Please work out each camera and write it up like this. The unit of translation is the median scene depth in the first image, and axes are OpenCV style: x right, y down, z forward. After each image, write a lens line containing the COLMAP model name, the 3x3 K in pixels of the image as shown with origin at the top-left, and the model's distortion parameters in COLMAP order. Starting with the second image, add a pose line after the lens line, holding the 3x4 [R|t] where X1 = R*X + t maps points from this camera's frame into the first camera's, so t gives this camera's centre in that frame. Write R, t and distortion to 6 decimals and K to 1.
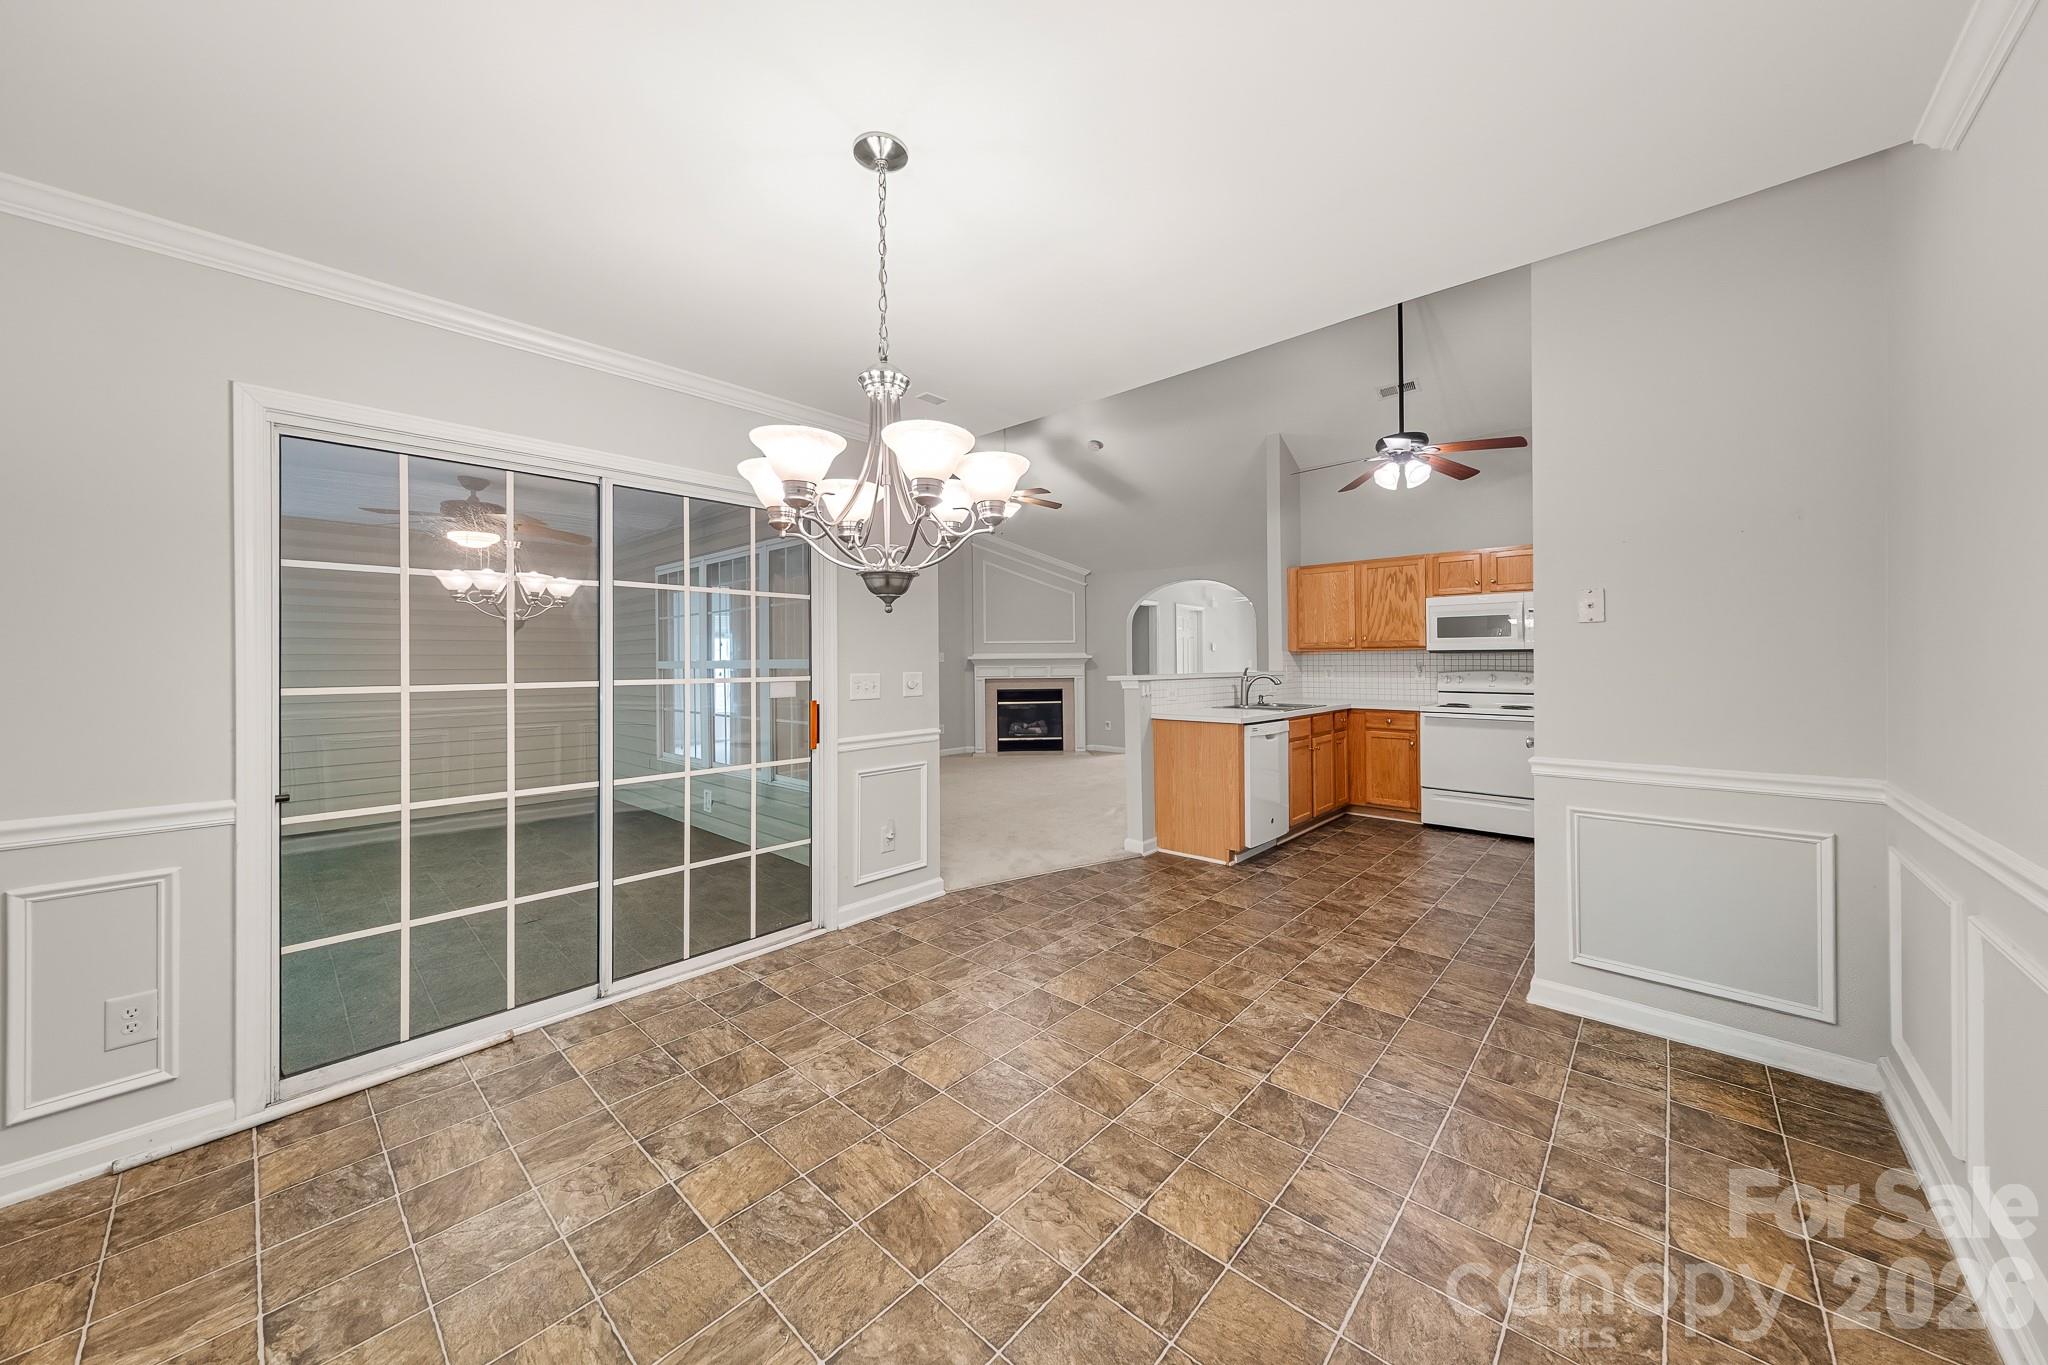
lens RADIAL K [[720.0, 0, 1015.6], [0, 720.0, 652.8], [0, 0, 1]] dist [-0.005820, -0.000347]
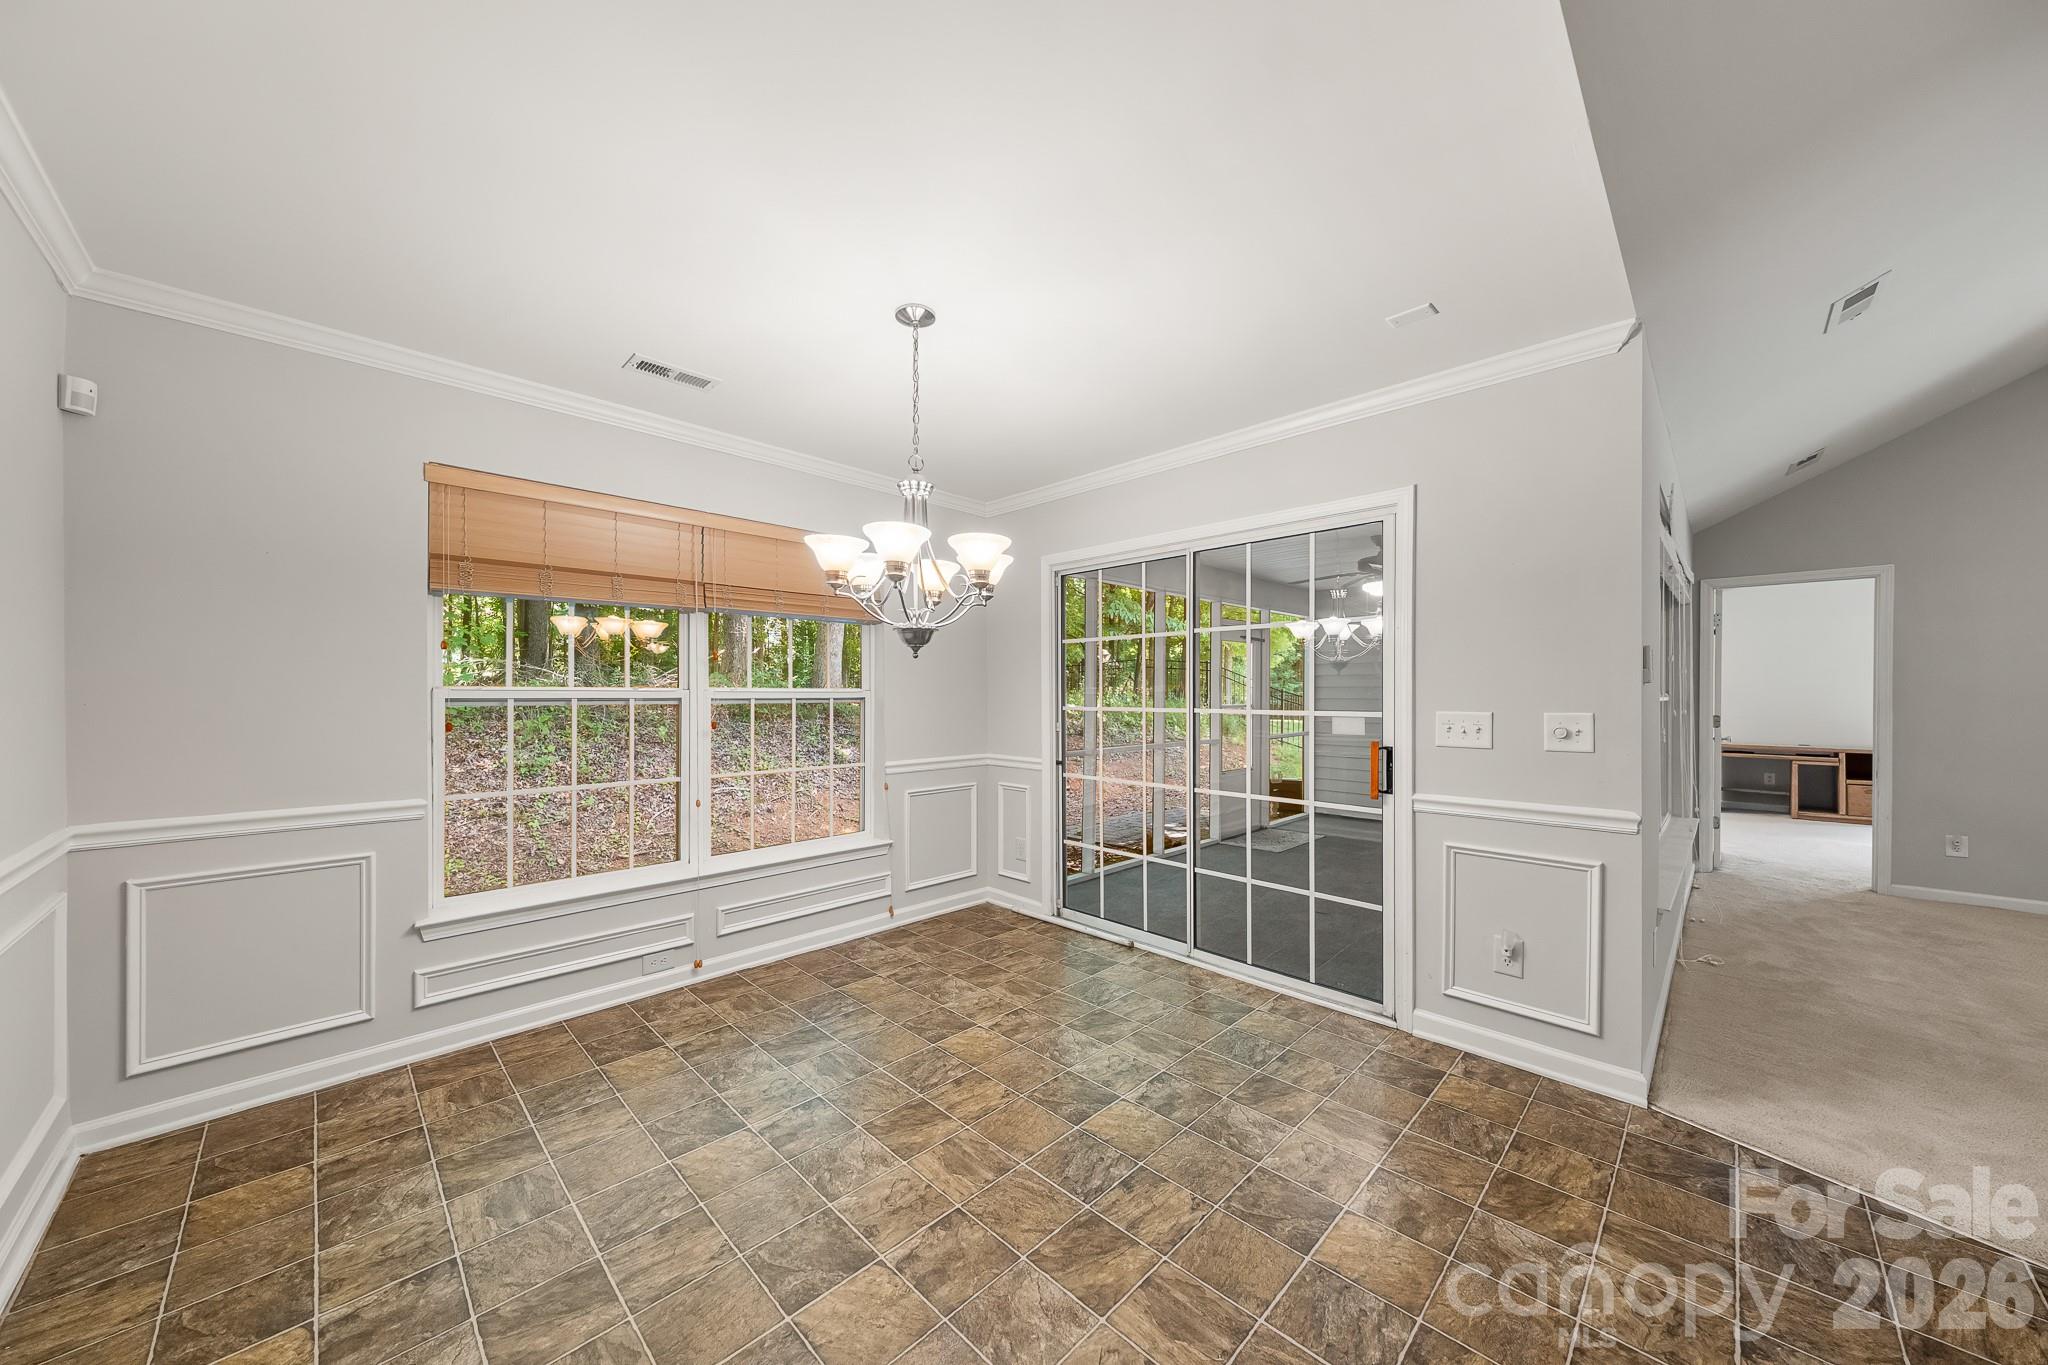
lens RADIAL K [[705.4, 0, 1020.0], [0, 705.4, 678.5], [0, 0, 1]] dist [-0.005833, 0.000263]
pose [[-0.040465, -0.009668, -0.999134, 0.345647], [0.005182, 0.999938, -0.009886, -0.000935], [0.999168, -0.005578, -0.040412, 0.377056]]
